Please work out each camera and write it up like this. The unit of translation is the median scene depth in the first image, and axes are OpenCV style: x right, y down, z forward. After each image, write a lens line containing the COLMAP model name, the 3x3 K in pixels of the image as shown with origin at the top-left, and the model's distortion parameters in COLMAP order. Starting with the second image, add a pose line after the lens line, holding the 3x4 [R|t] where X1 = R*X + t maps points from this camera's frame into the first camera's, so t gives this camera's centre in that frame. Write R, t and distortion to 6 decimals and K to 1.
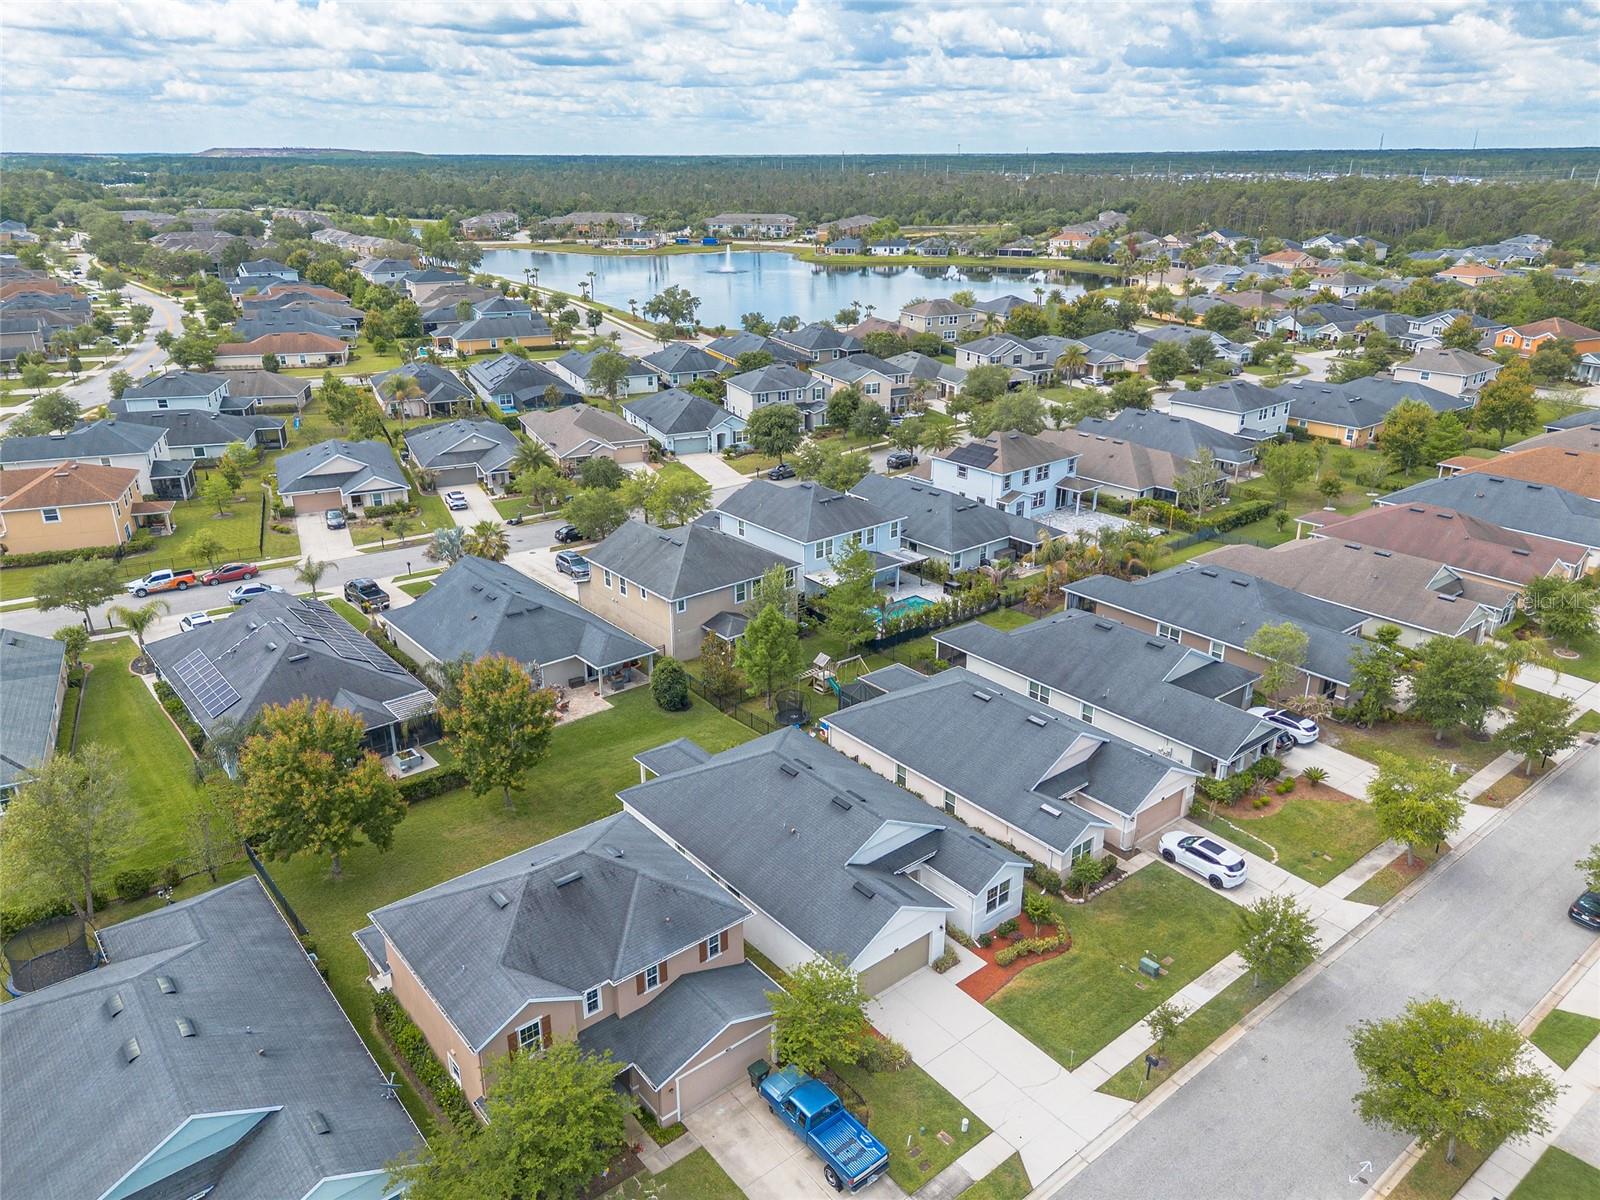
lens RADIAL K [[1126.5, 0, 797.4], [0, 1126.5, 599.4], [0, 0, 1]] dist [0.084134, -0.091846]
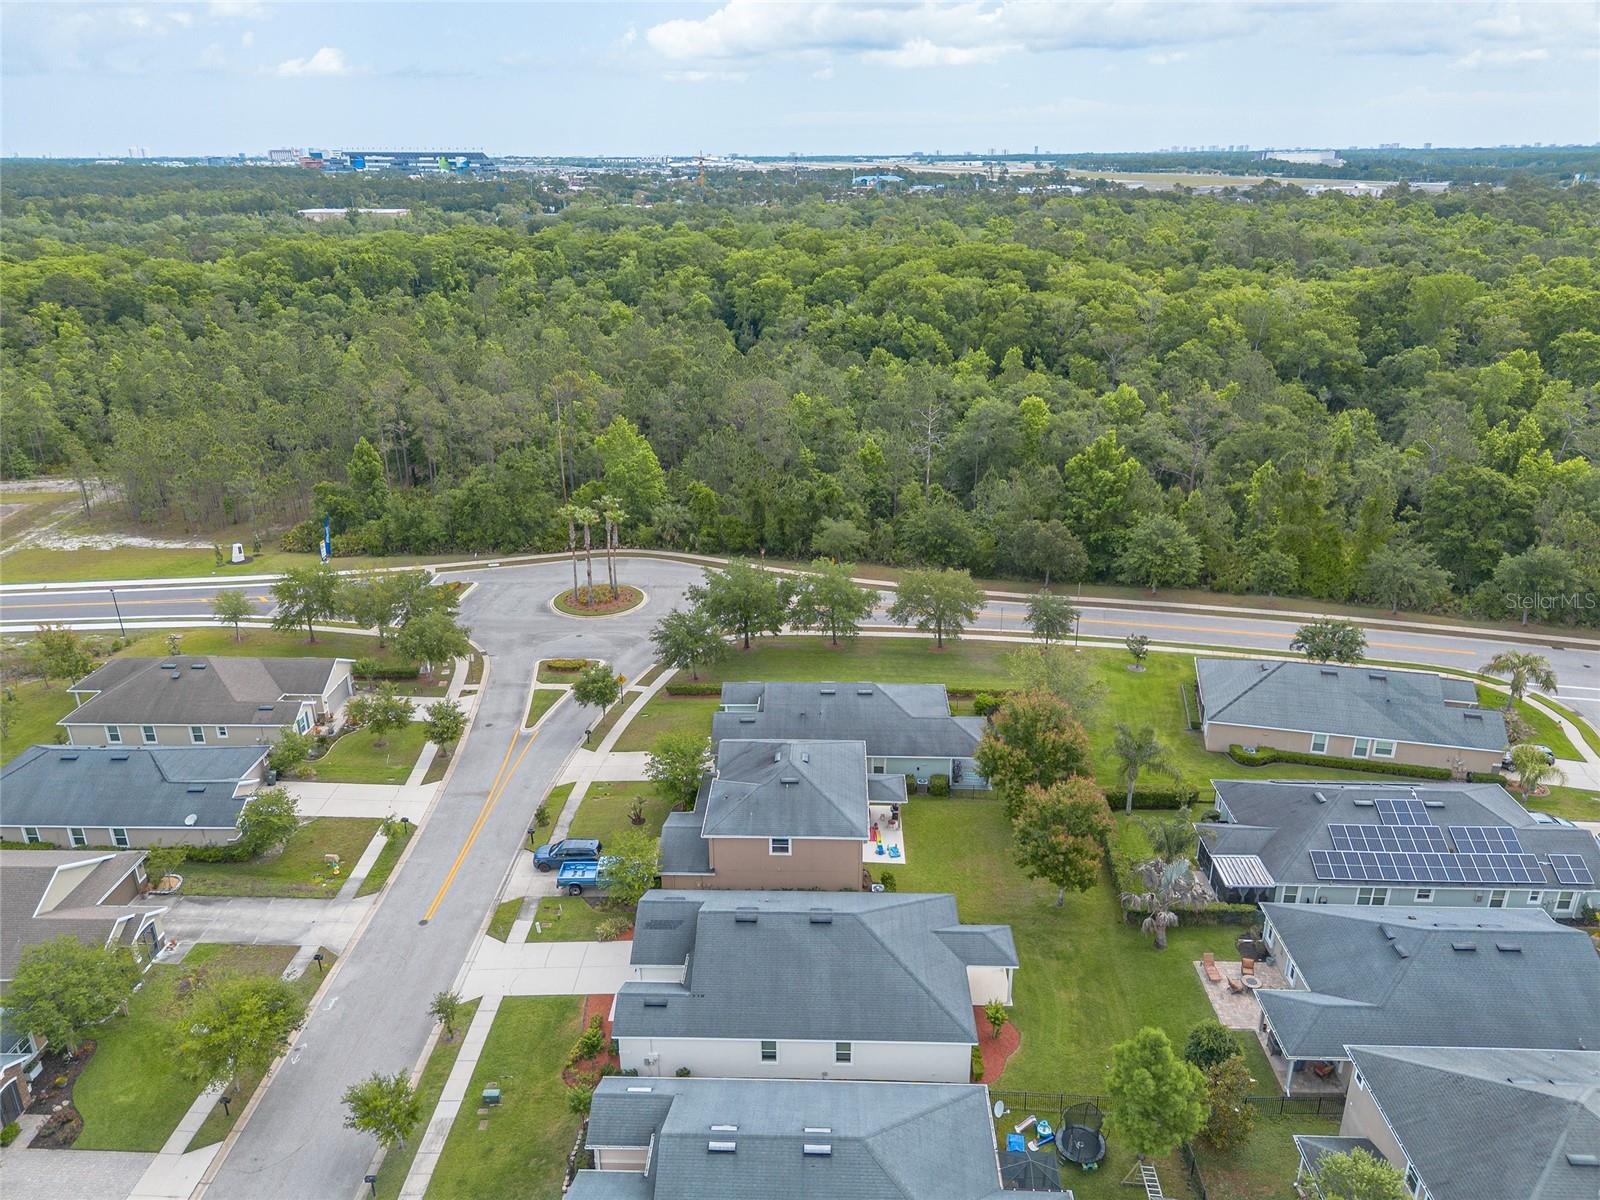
lens RADIAL K [[1126.5, 0, 797.4], [0, 1126.5, 599.4], [0, 0, 1]] dist [0.084134, -0.091846]
pose [[-0.657690, 0.280376, -0.699166, 0.403796], [-0.268584, 0.779869, 0.565391, -0.406795], [0.703780, 0.559637, -0.437607, 0.764676]]
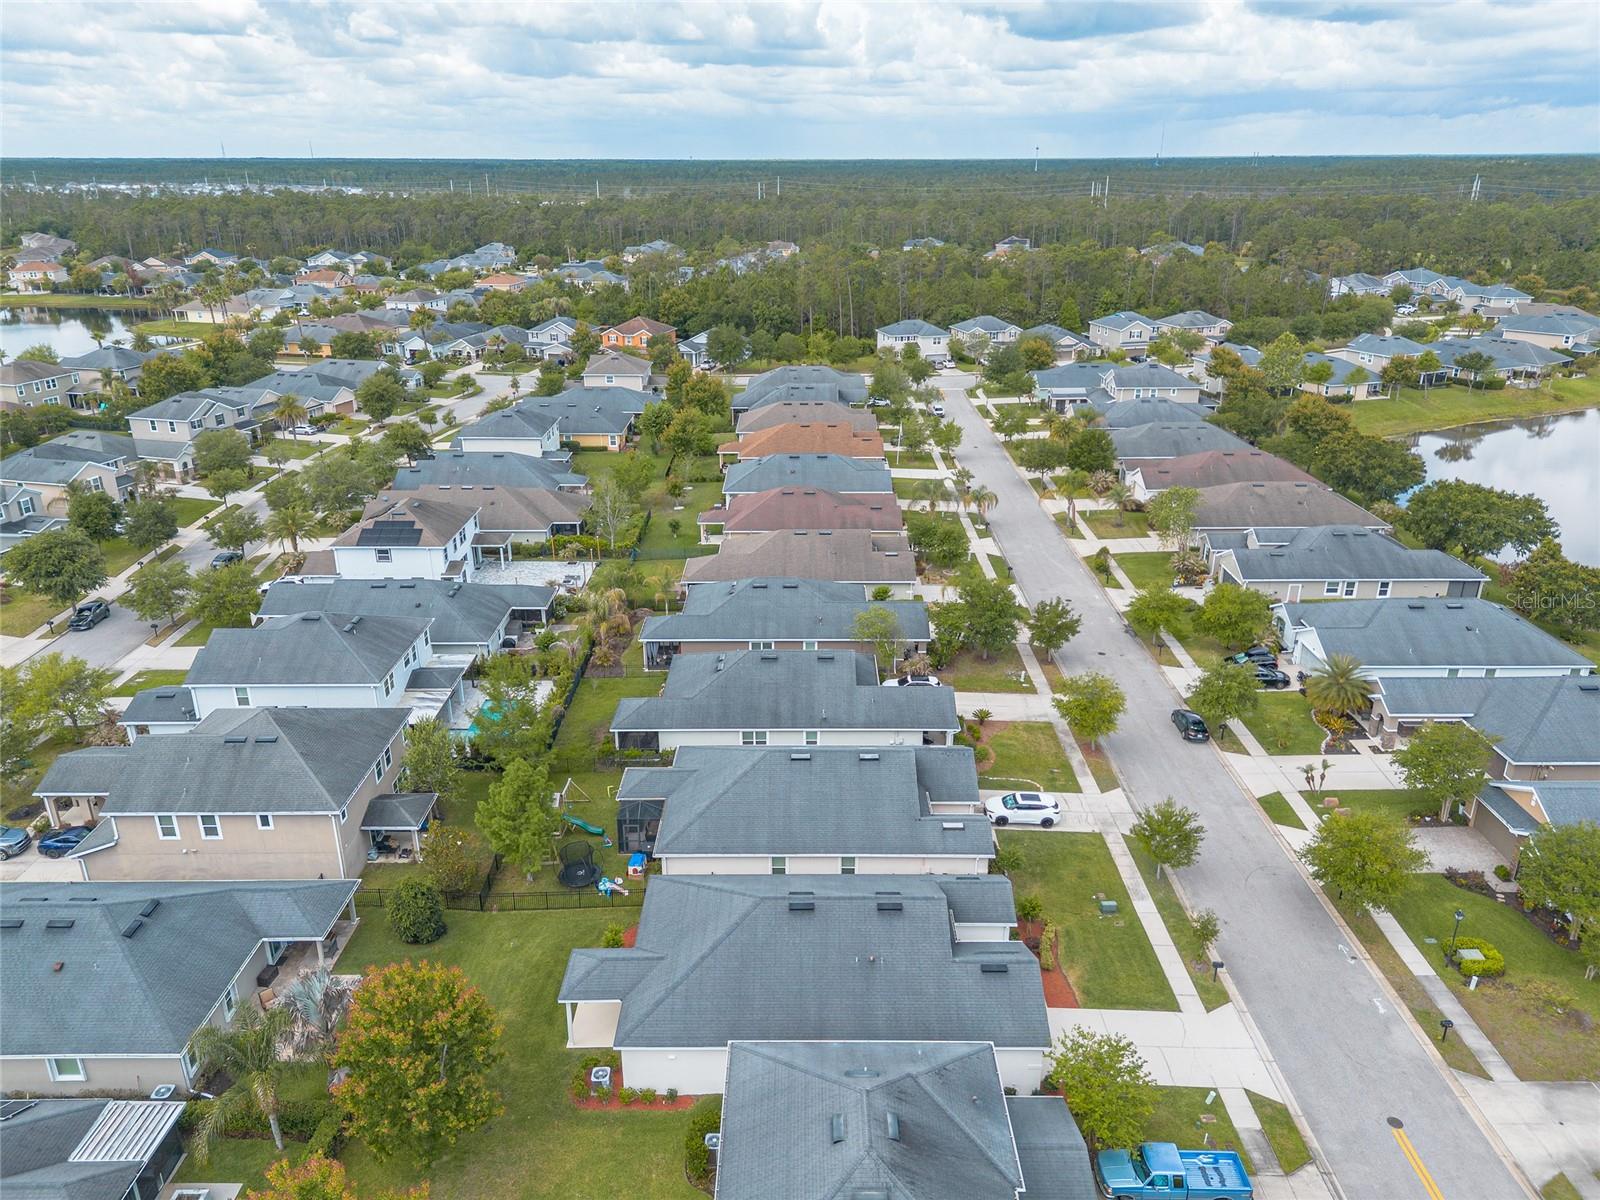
lens RADIAL K [[1126.5, 0, 797.4], [0, 1126.5, 599.4], [0, 0, 1]] dist [0.084134, -0.091846]
pose [[0.635315, -0.277425, 0.720702, -0.352750], [0.281897, 0.952158, 0.118023, -0.112877], [-0.718964, 0.128182, 0.683125, 0.207939]]
